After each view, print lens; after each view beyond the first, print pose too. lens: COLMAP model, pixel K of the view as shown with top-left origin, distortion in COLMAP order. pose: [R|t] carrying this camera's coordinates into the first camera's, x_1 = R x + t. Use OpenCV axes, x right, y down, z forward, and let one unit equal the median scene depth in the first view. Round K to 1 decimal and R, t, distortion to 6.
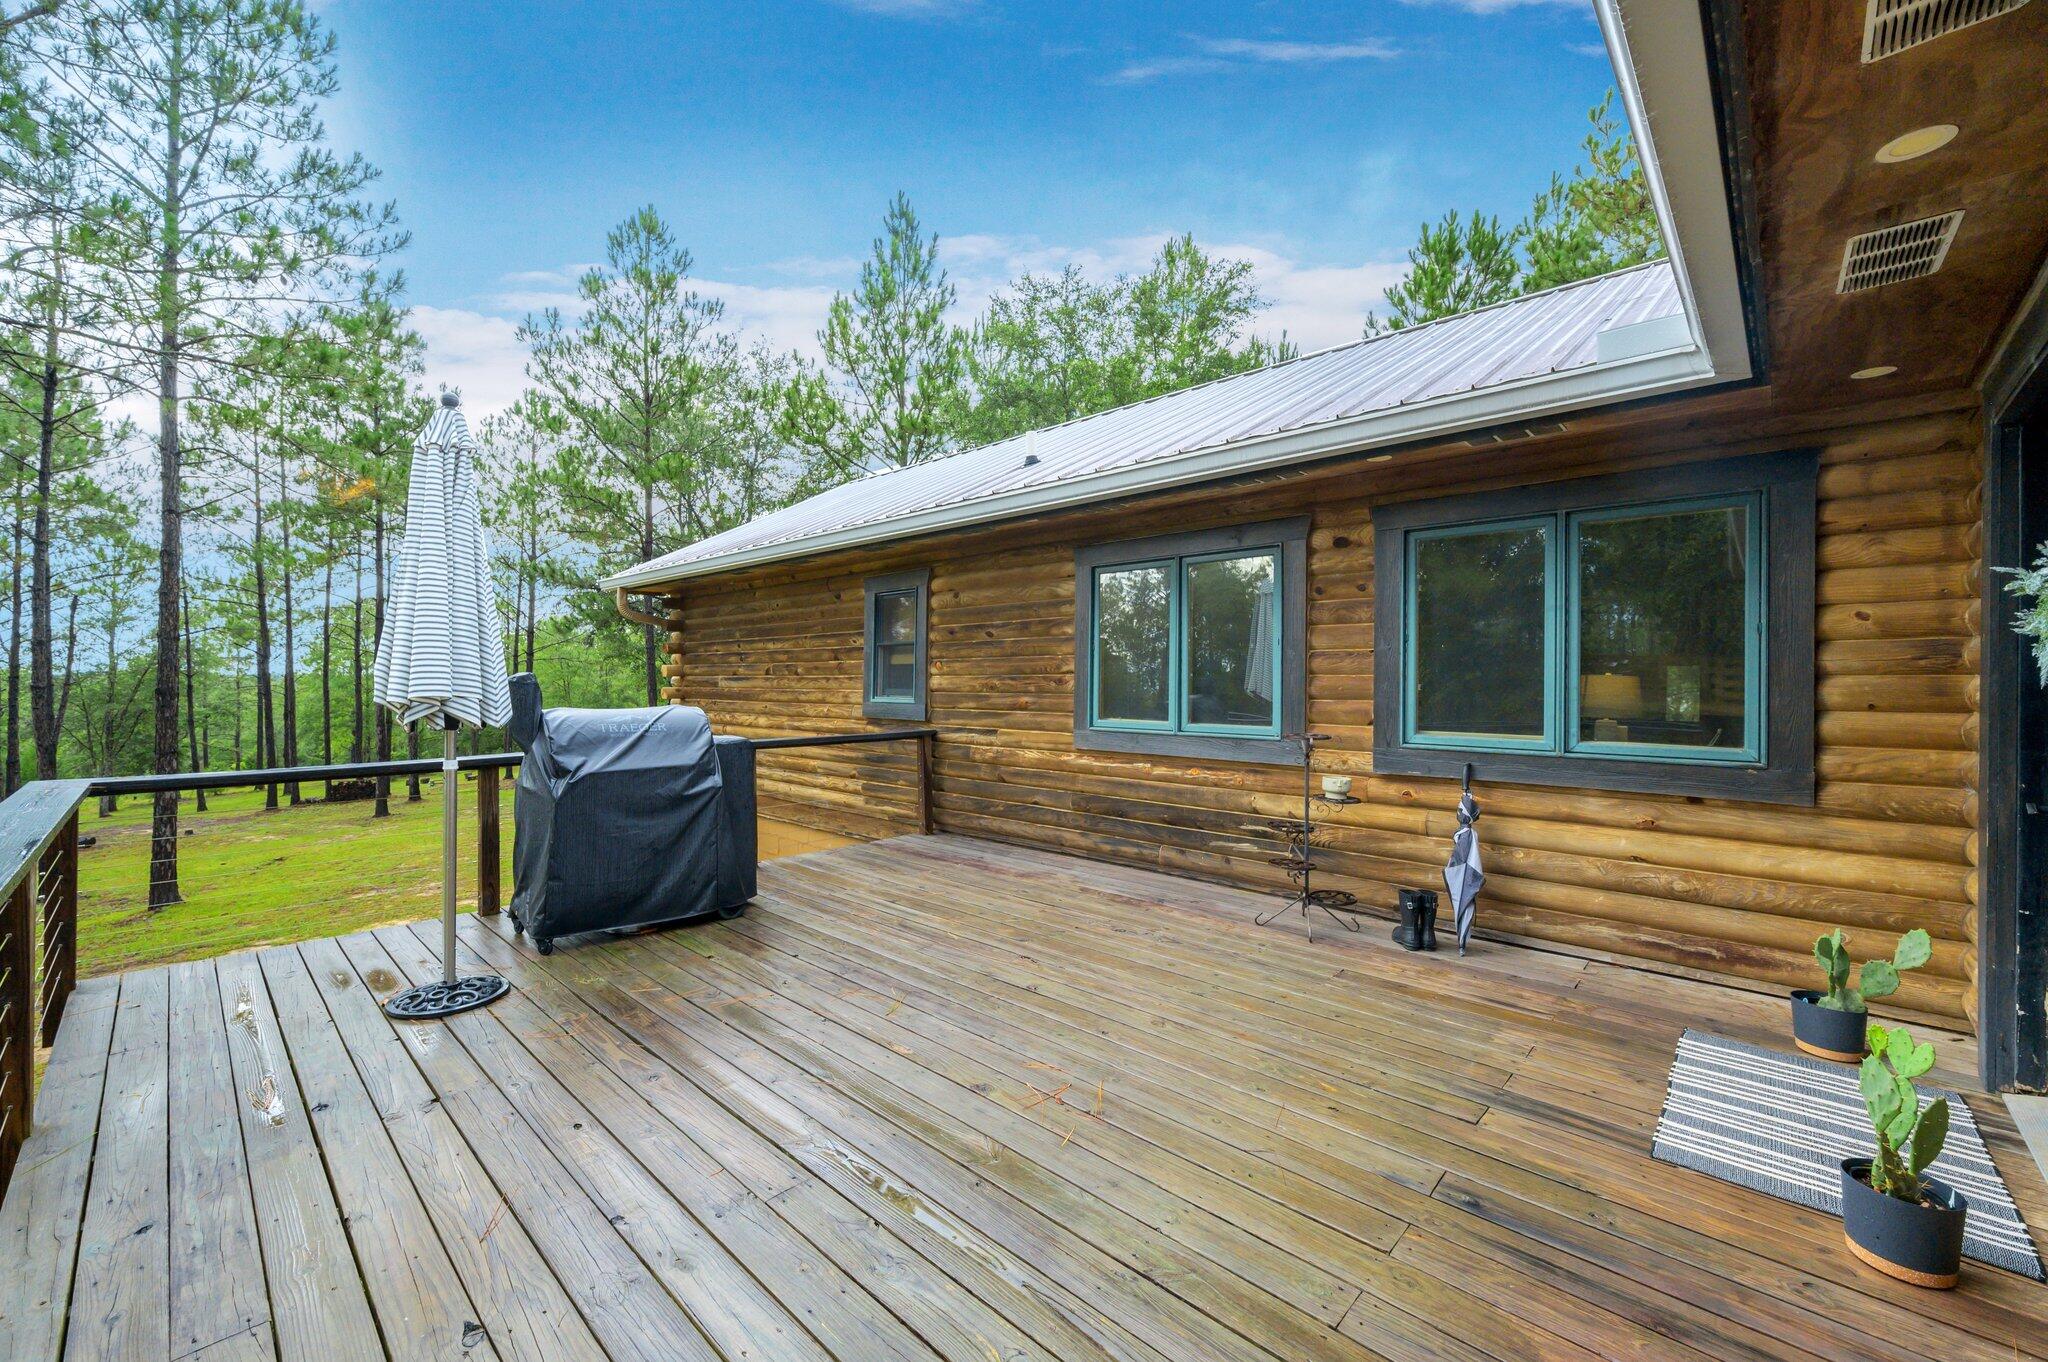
lens RADIAL K [[811.0, 0, 1027.7], [0, 811.0, 678.5], [0, 0, 1]] dist [-0.002644, -0.000018]
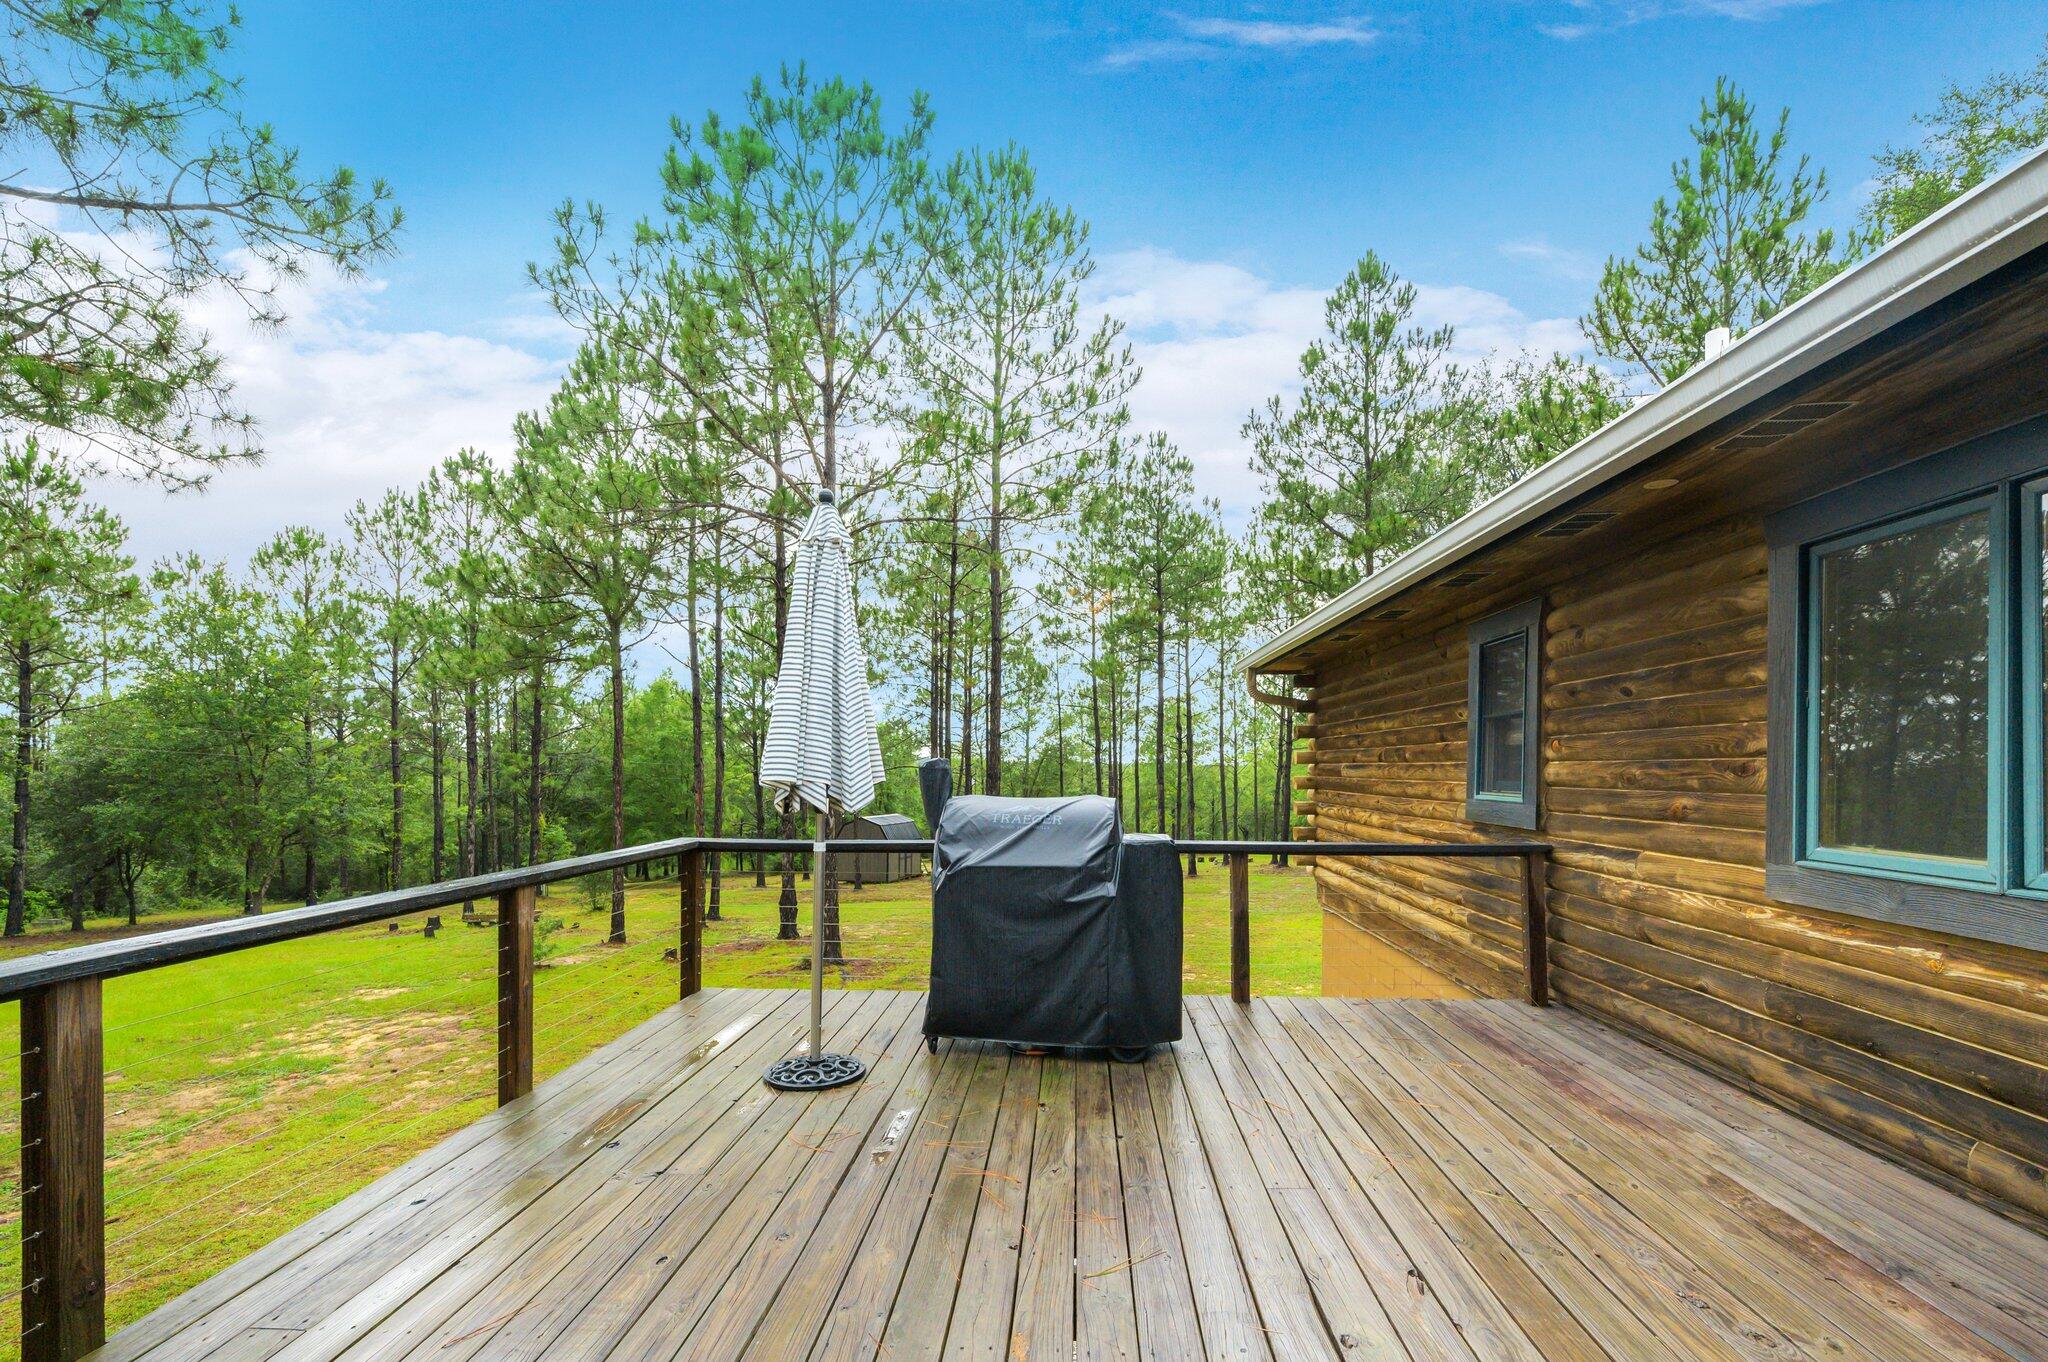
lens RADIAL K [[885.0, 0, 1032.2], [0, 885.0, 755.9], [0, 0, 1]] dist [-0.002154, 0.000170]
pose [[0.649157, -0.007638, -0.760616, 0.154296], [-0.002433, 0.999924, -0.012118, 0.001766], [0.760650, 0.009717, 0.649089, 0.226499]]
